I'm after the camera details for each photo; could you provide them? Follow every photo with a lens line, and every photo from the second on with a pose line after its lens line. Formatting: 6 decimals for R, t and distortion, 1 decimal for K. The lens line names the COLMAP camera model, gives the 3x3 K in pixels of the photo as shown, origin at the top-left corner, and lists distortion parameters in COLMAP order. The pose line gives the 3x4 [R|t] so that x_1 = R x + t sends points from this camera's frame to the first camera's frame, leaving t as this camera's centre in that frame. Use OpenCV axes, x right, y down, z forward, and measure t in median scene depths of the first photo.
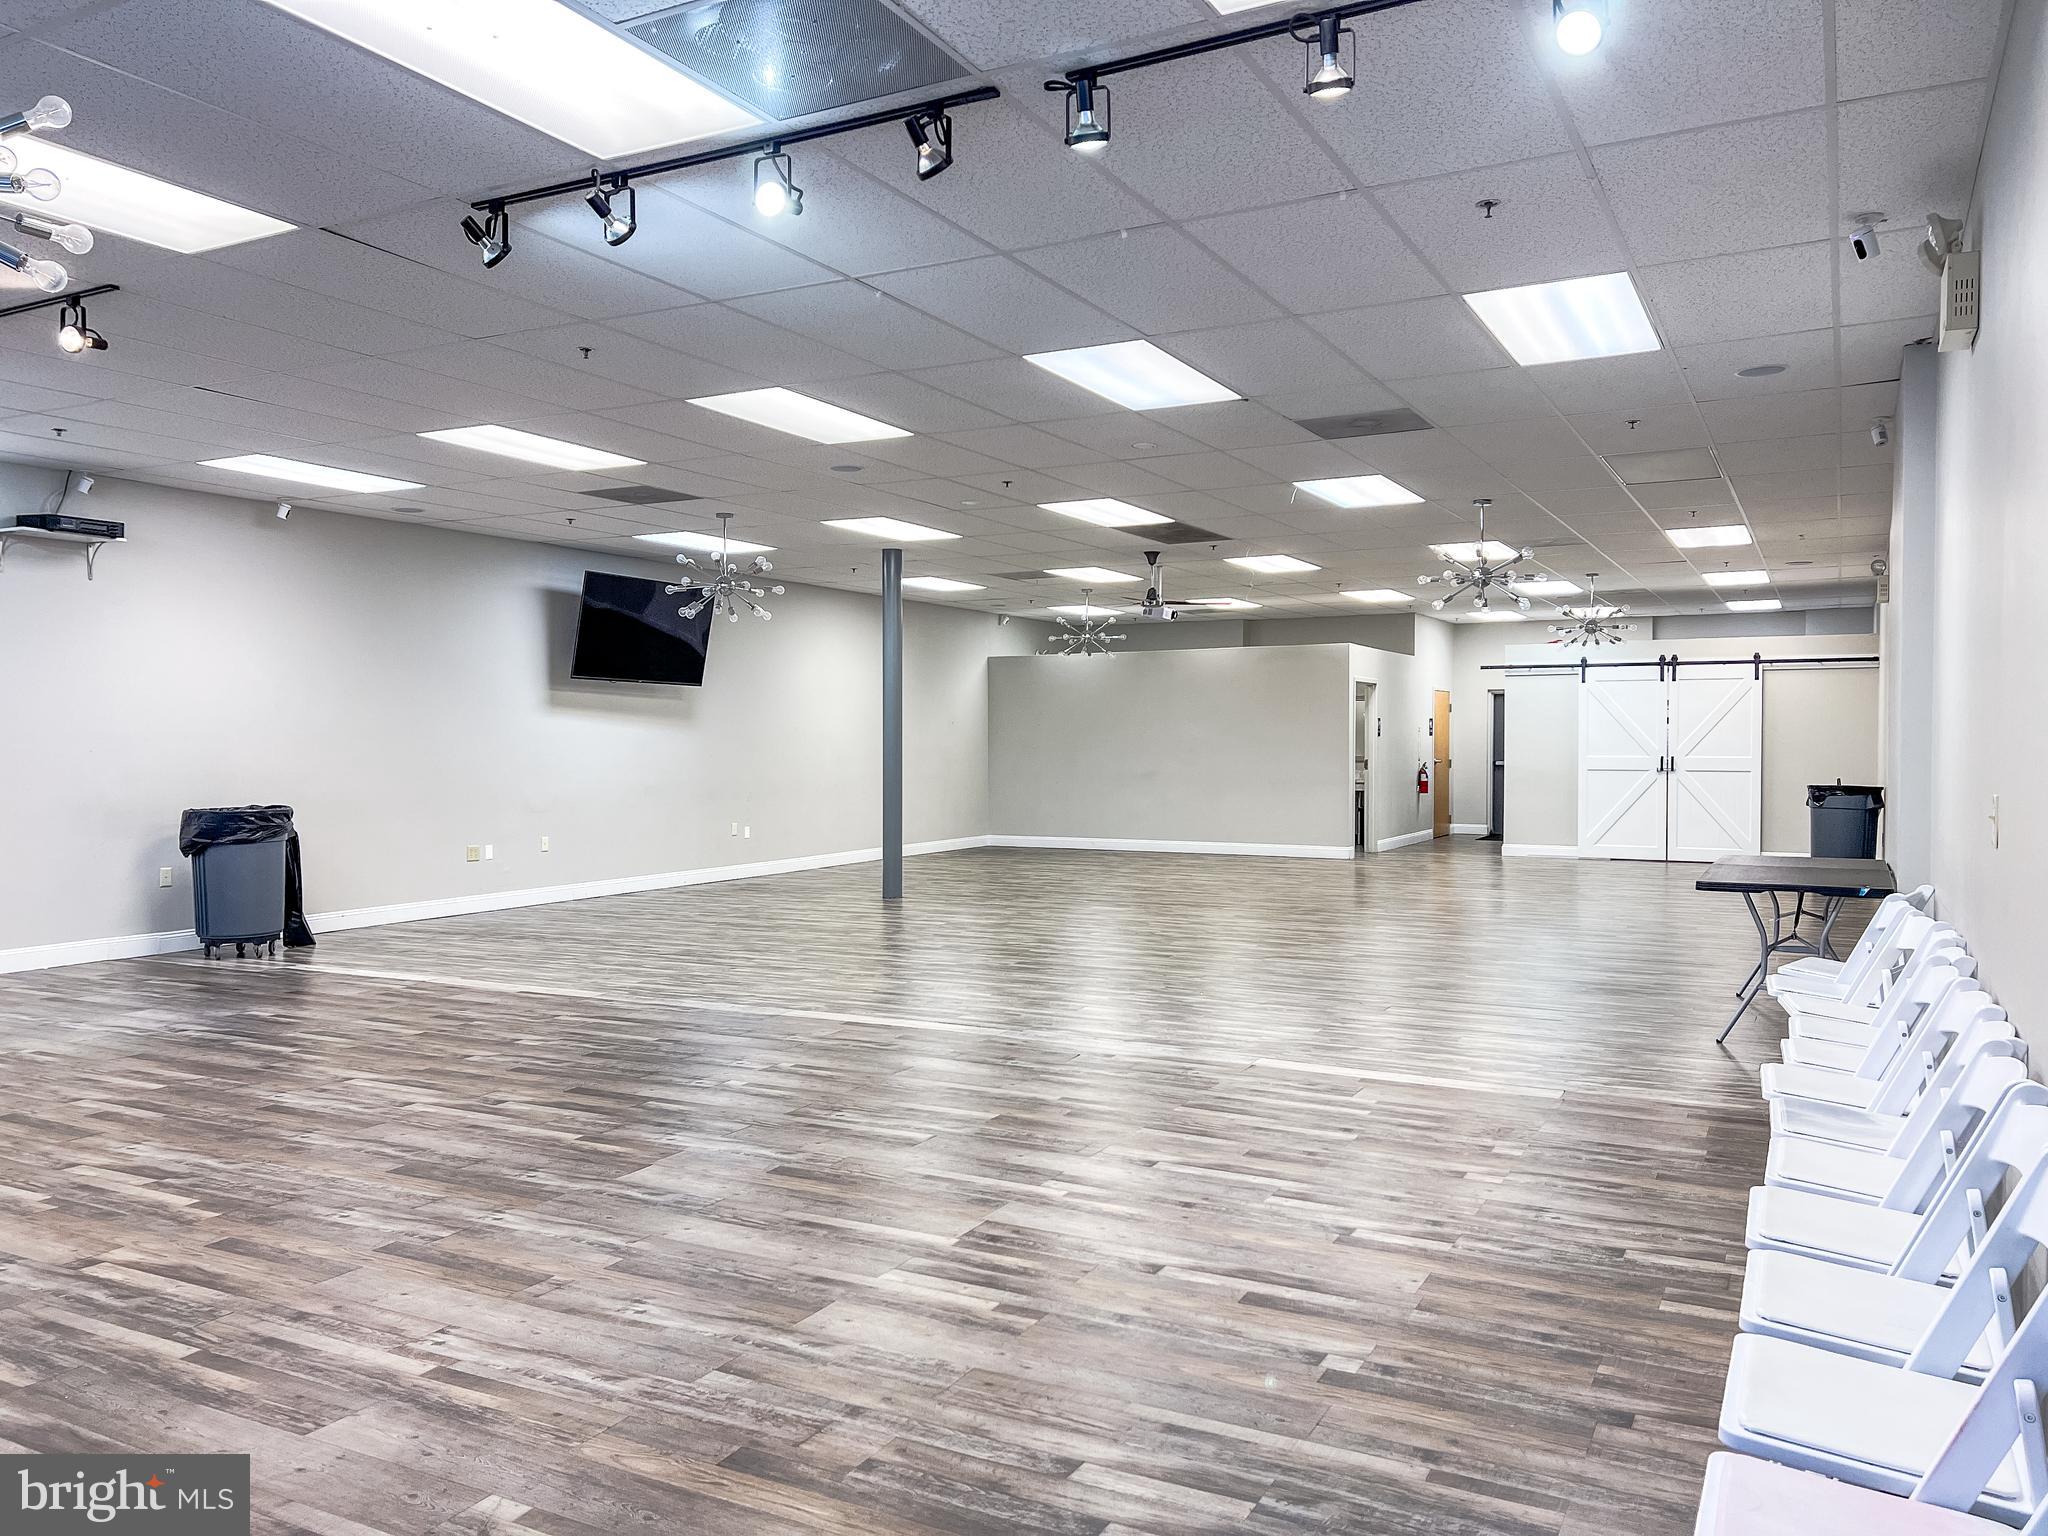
lens RADIAL K [[1514.5, 0, 1024.0], [0, 1514.5, 768.0], [0, 0, 1]] dist [0.058616, -0.001029]
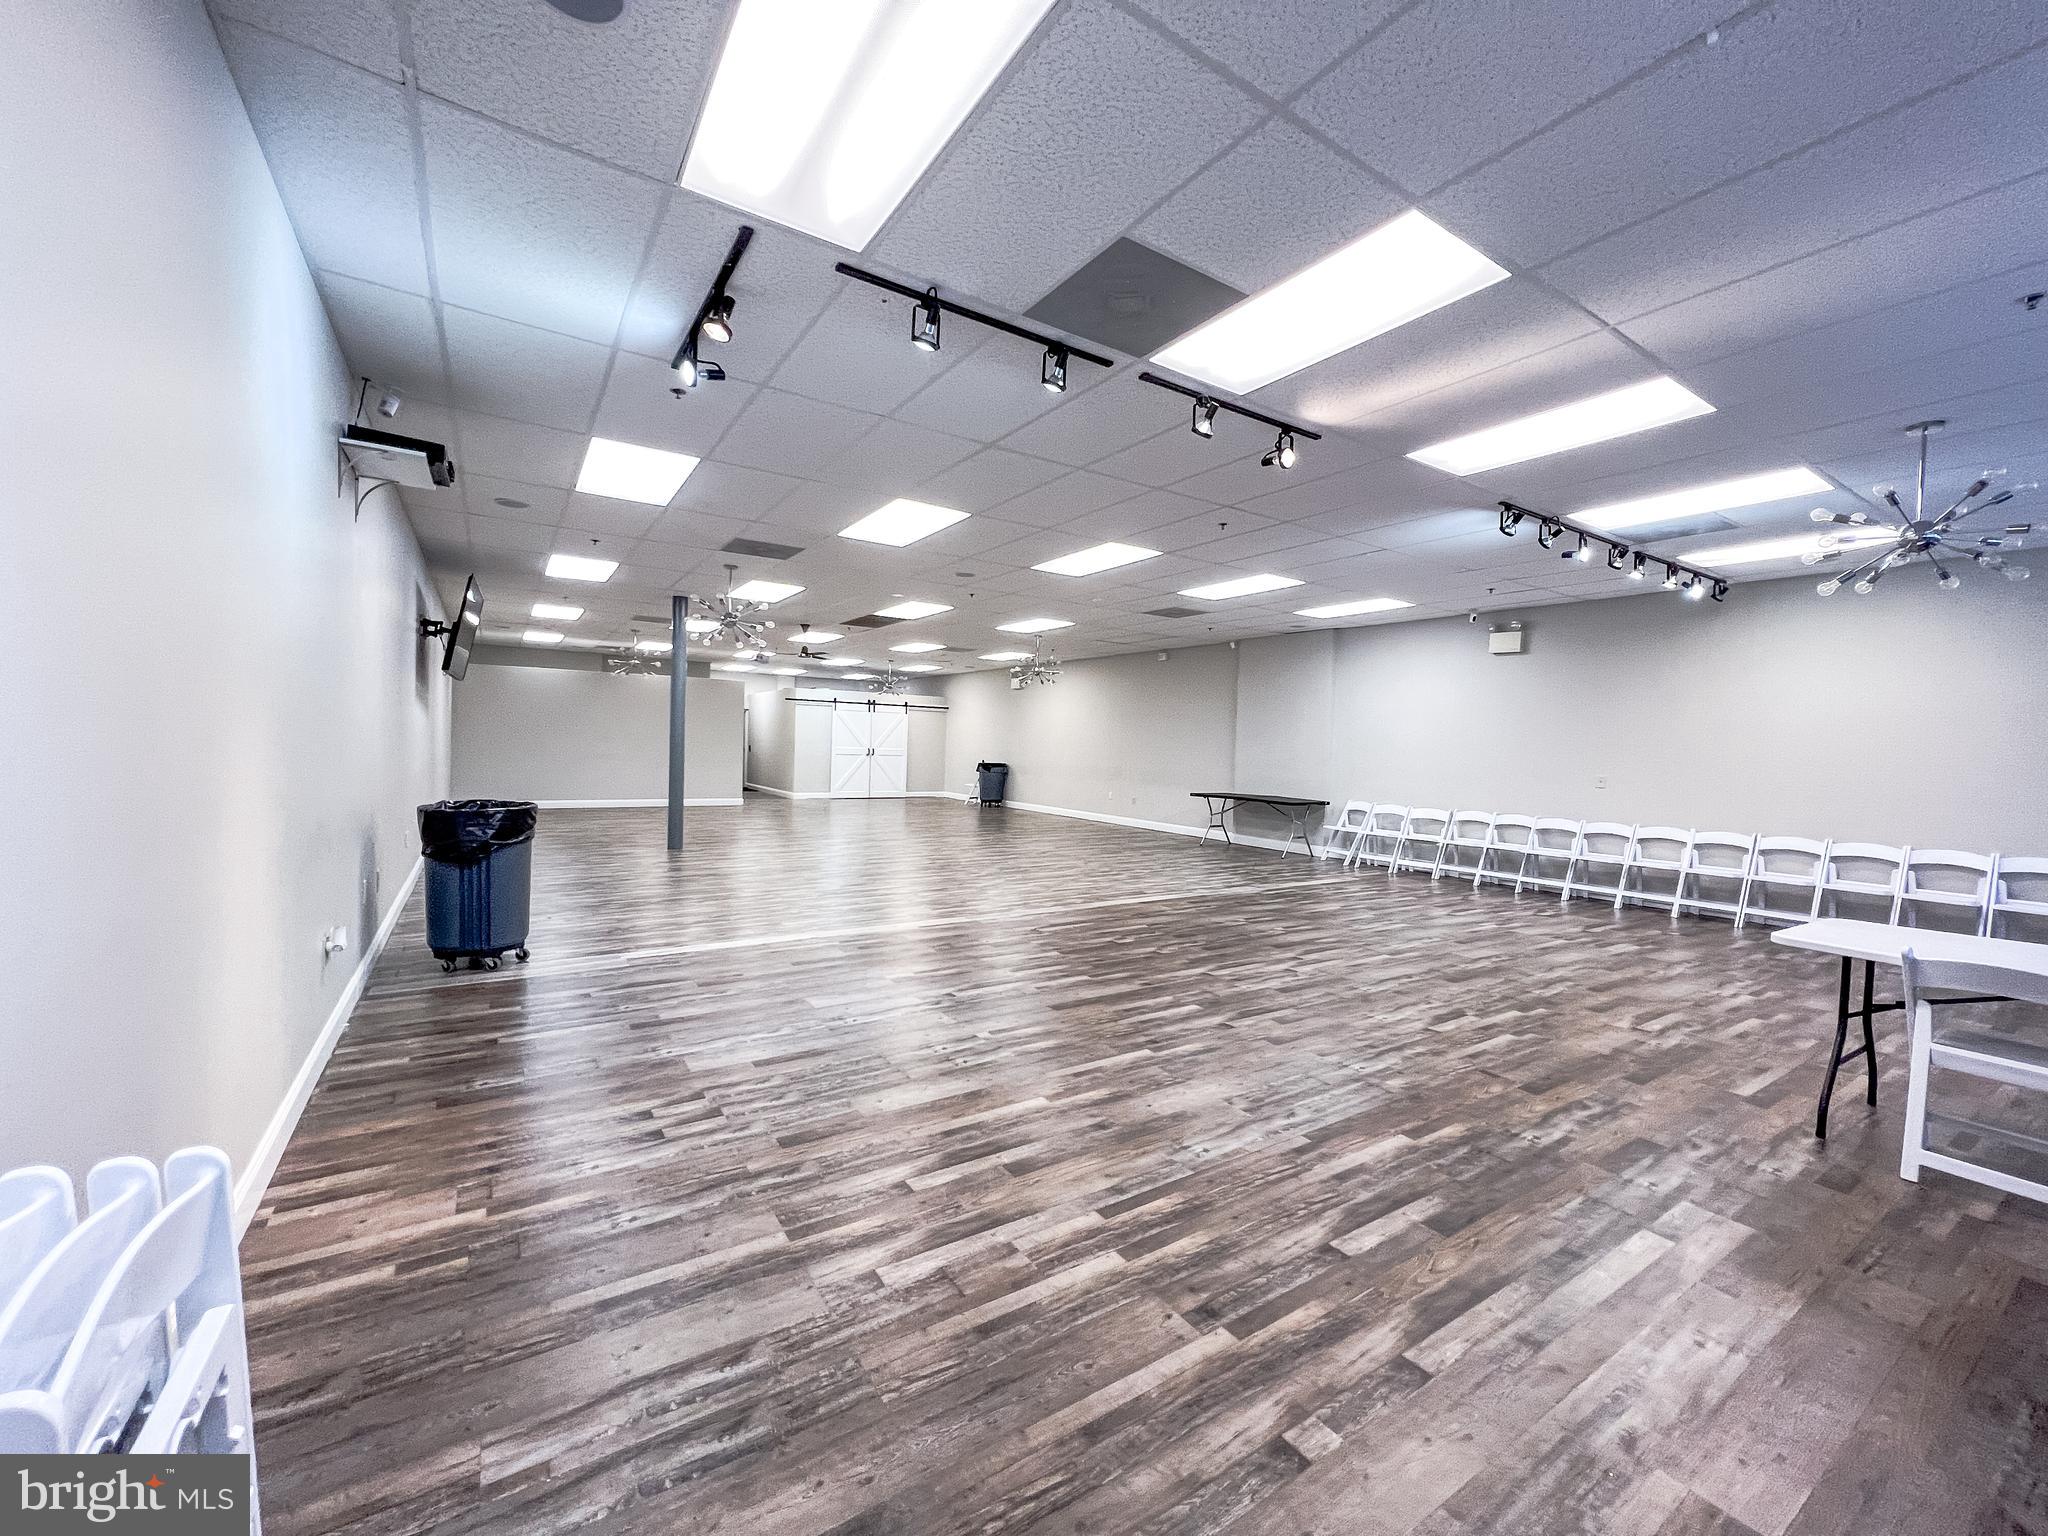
lens RADIAL K [[812.6, 0, 1024.0], [0, 812.6, 768.0], [0, 0, 1]] dist [0.000281, 0.000184]
pose [[0.478826, -0.010005, 0.877853, -1.570679], [-0.010126, 0.999806, 0.016918, -0.006616], [-0.877851, -0.016990, 0.478632, 1.025279]]
